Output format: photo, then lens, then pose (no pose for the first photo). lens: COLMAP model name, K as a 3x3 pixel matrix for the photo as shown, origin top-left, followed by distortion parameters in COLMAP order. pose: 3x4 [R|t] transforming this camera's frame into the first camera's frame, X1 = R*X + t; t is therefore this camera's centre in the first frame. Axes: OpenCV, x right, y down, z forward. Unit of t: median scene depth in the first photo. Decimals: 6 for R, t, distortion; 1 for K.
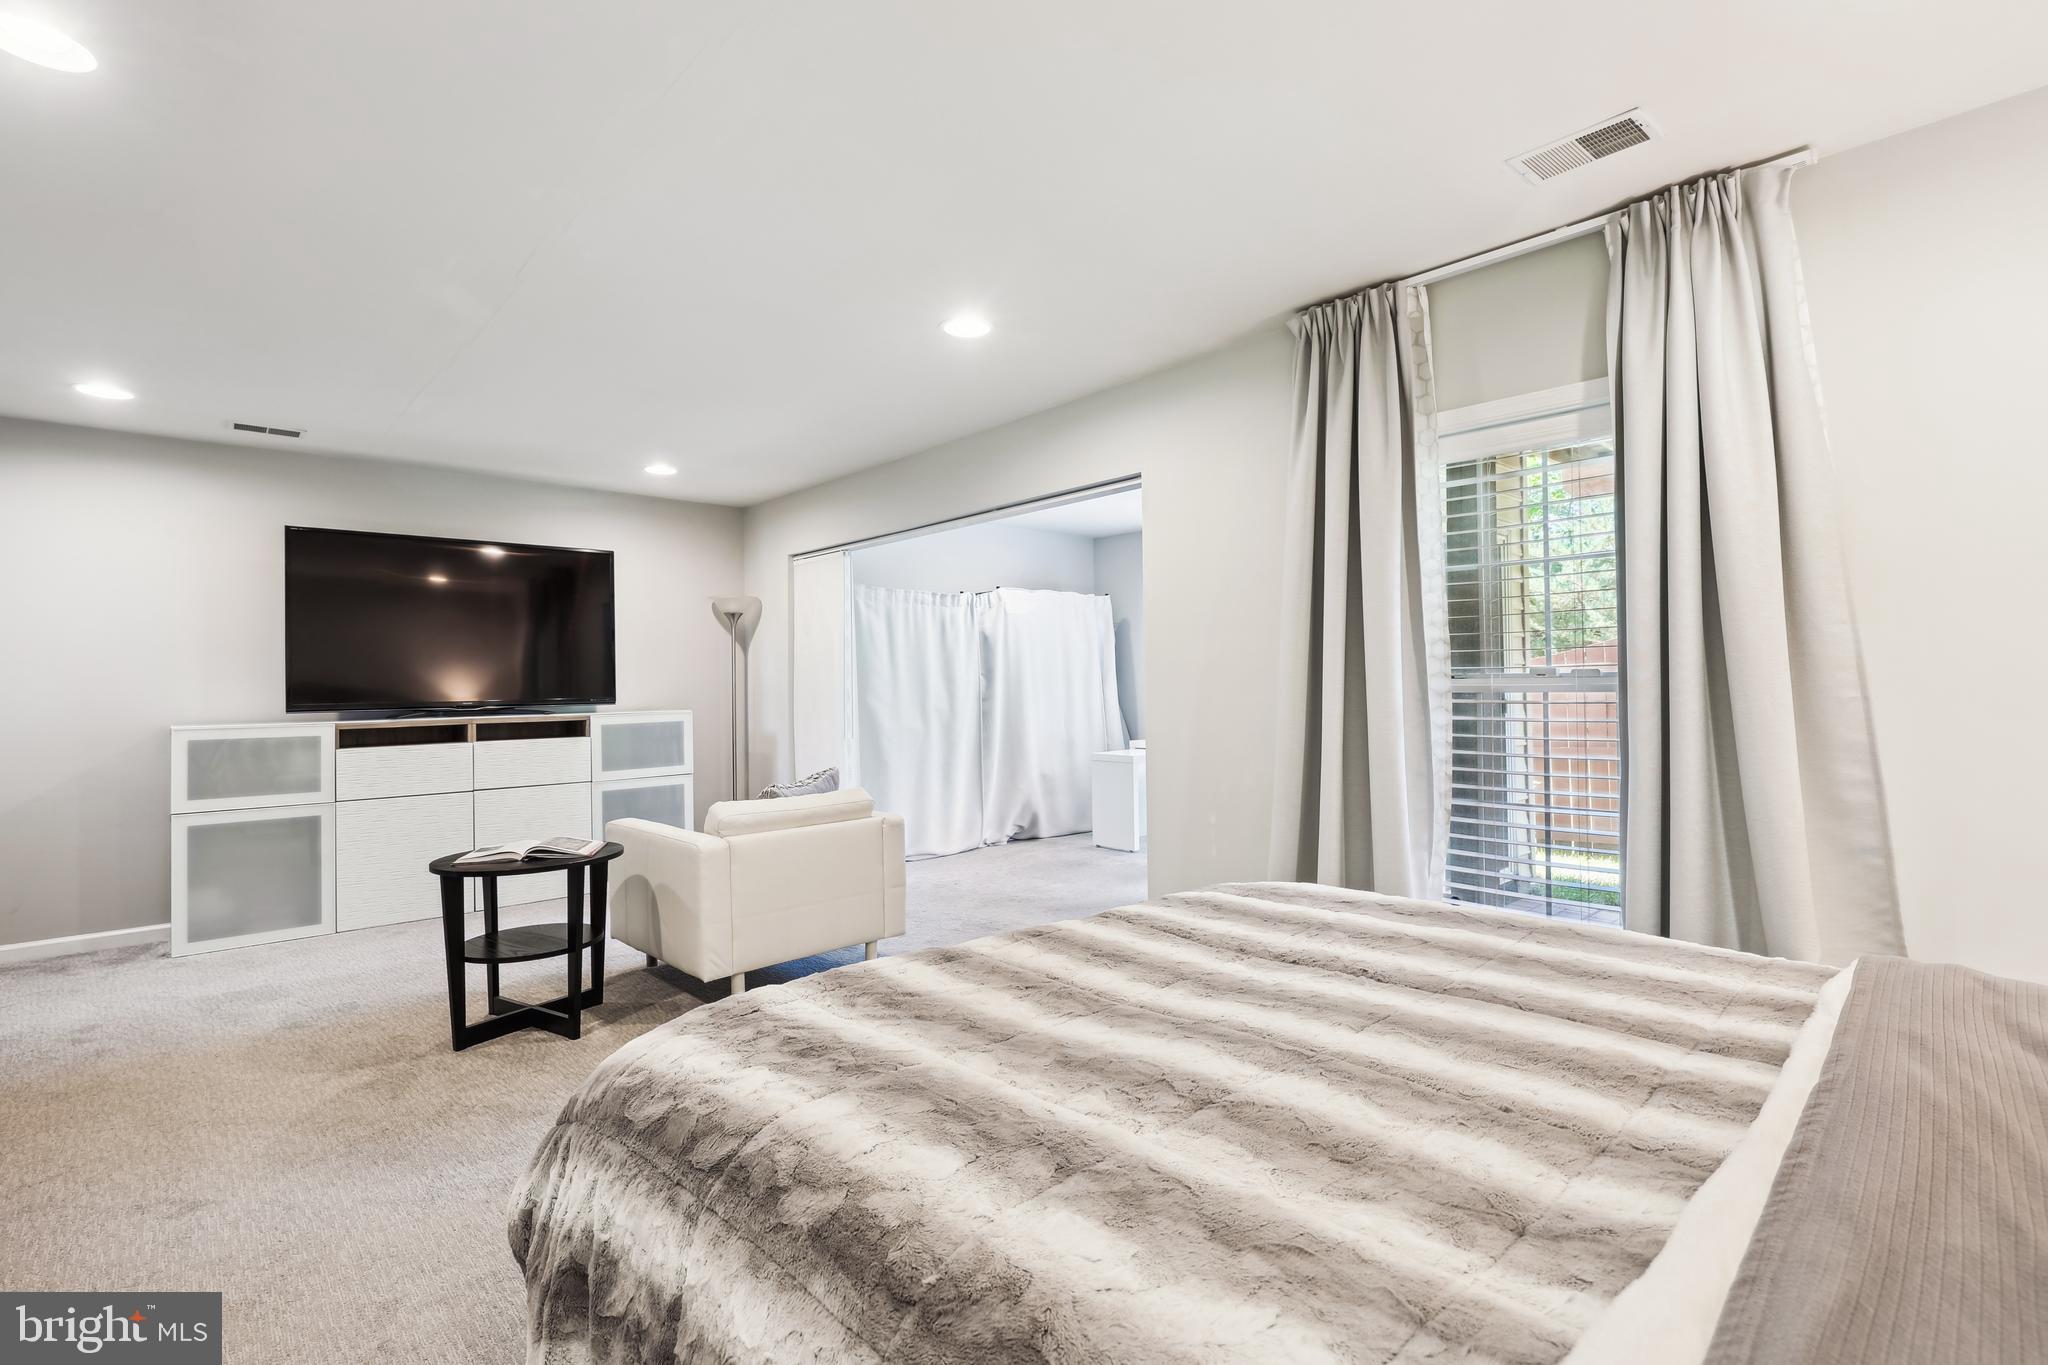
lens RADIAL K [[956.3, 0, 1021.7], [0, 956.3, 679.4], [0, 0, 1]] dist [-0.008145, 0.000563]
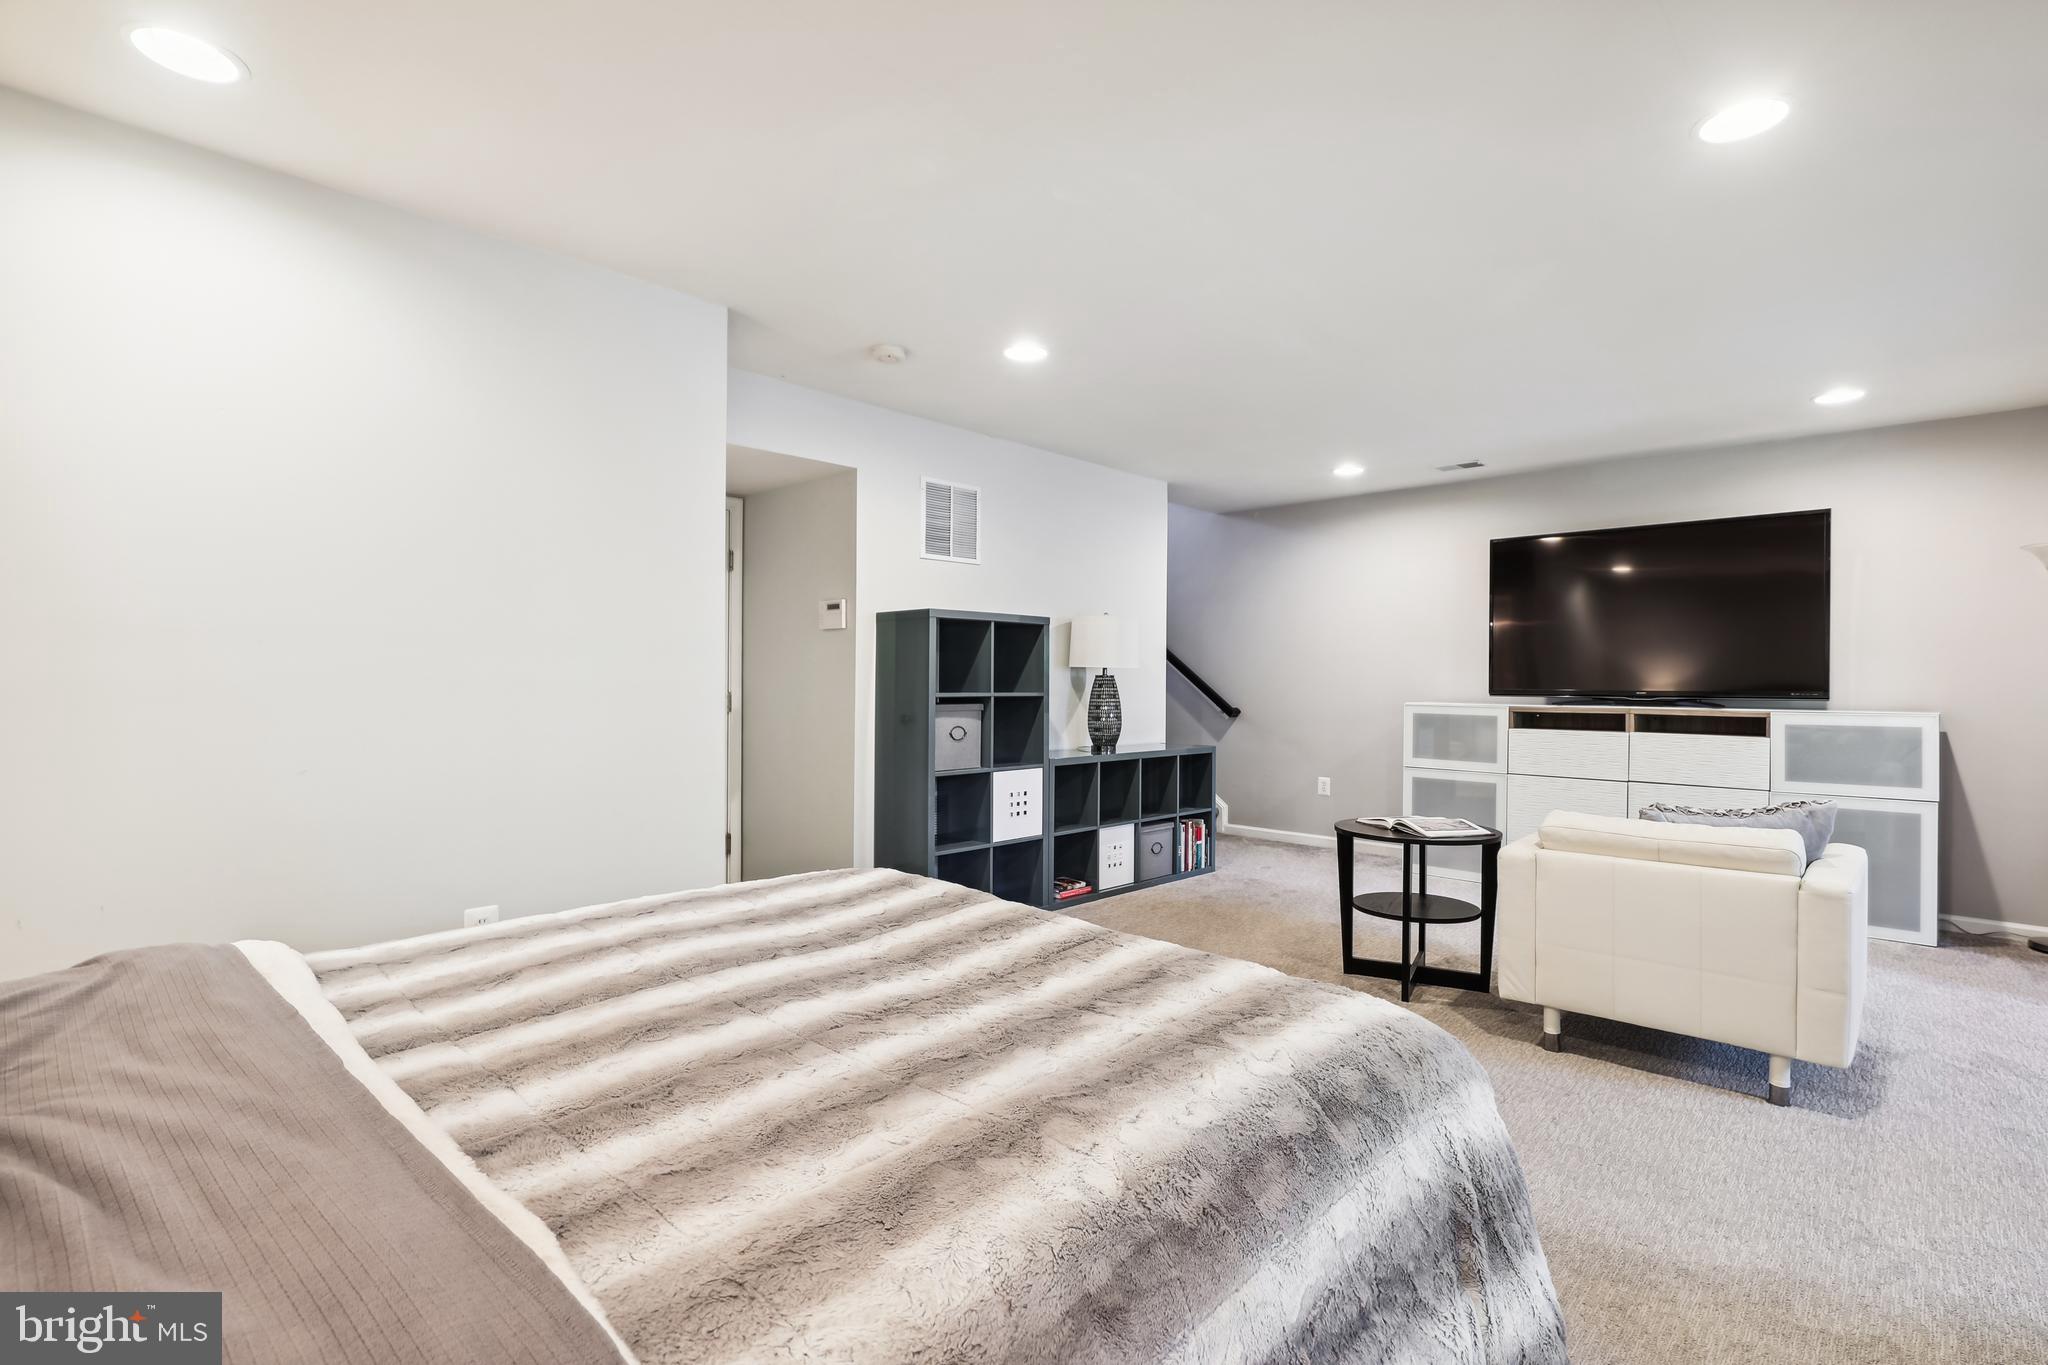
lens RADIAL K [[956.3, 0, 1024.0], [0, 956.3, 683.9], [0, 0, 1]] dist [-0.008145, 0.000563]
pose [[0.054807, 0.022744, -0.998238, 0.400382], [-0.001456, 0.999741, 0.022698, -0.006120], [0.998496, 0.000209, 0.054826, 0.346108]]
